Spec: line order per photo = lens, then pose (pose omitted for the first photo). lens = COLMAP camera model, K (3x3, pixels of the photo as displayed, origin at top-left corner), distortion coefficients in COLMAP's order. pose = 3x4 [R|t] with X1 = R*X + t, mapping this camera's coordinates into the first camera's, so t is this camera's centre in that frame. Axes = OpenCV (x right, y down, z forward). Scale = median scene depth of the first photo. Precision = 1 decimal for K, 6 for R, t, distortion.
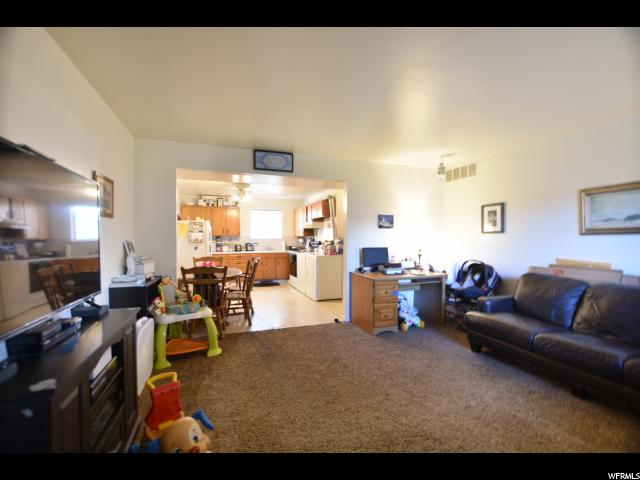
lens RADIAL K [[284.0, 0, 317.6], [0, 284.0, 242.2], [0, 0, 1]] dist [-0.024992, 0.002315]
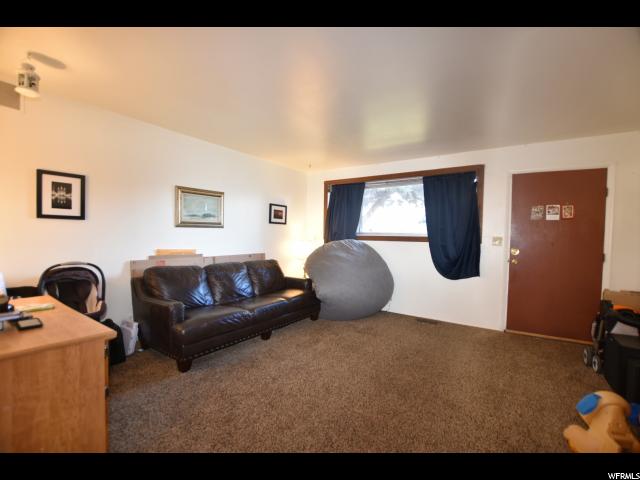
lens RADIAL K [[284.0, 0, 317.7], [0, 284.0, 239.2], [0, 0, 1]] dist [-0.024992, 0.002315]
pose [[-0.579877, -0.011281, 0.814626, -0.272077], [0.002420, 0.999876, 0.015569, 0.007335], [-0.814700, 0.011000, -0.579778, 1.069712]]
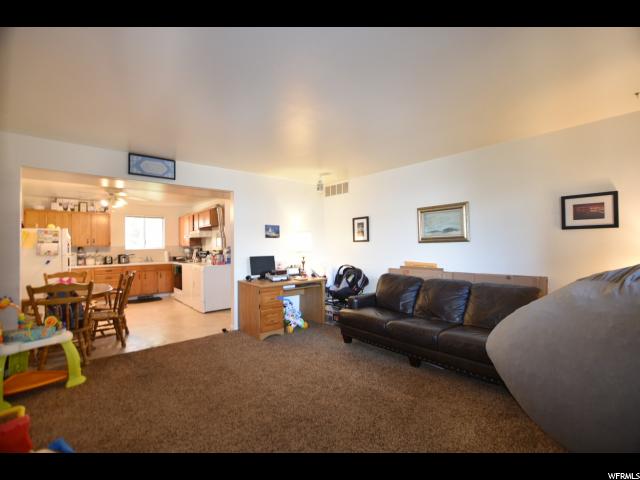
lens RADIAL K [[284.0, 0, 317.5], [0, 284.0, 242.3], [0, 0, 1]] dist [-0.024992, 0.002315]
pose [[0.932955, -0.007437, 0.359917, 0.019942], [0.017965, 0.999503, -0.025916, -0.002577], [-0.359545, 0.030644, 0.932624, -0.064376]]
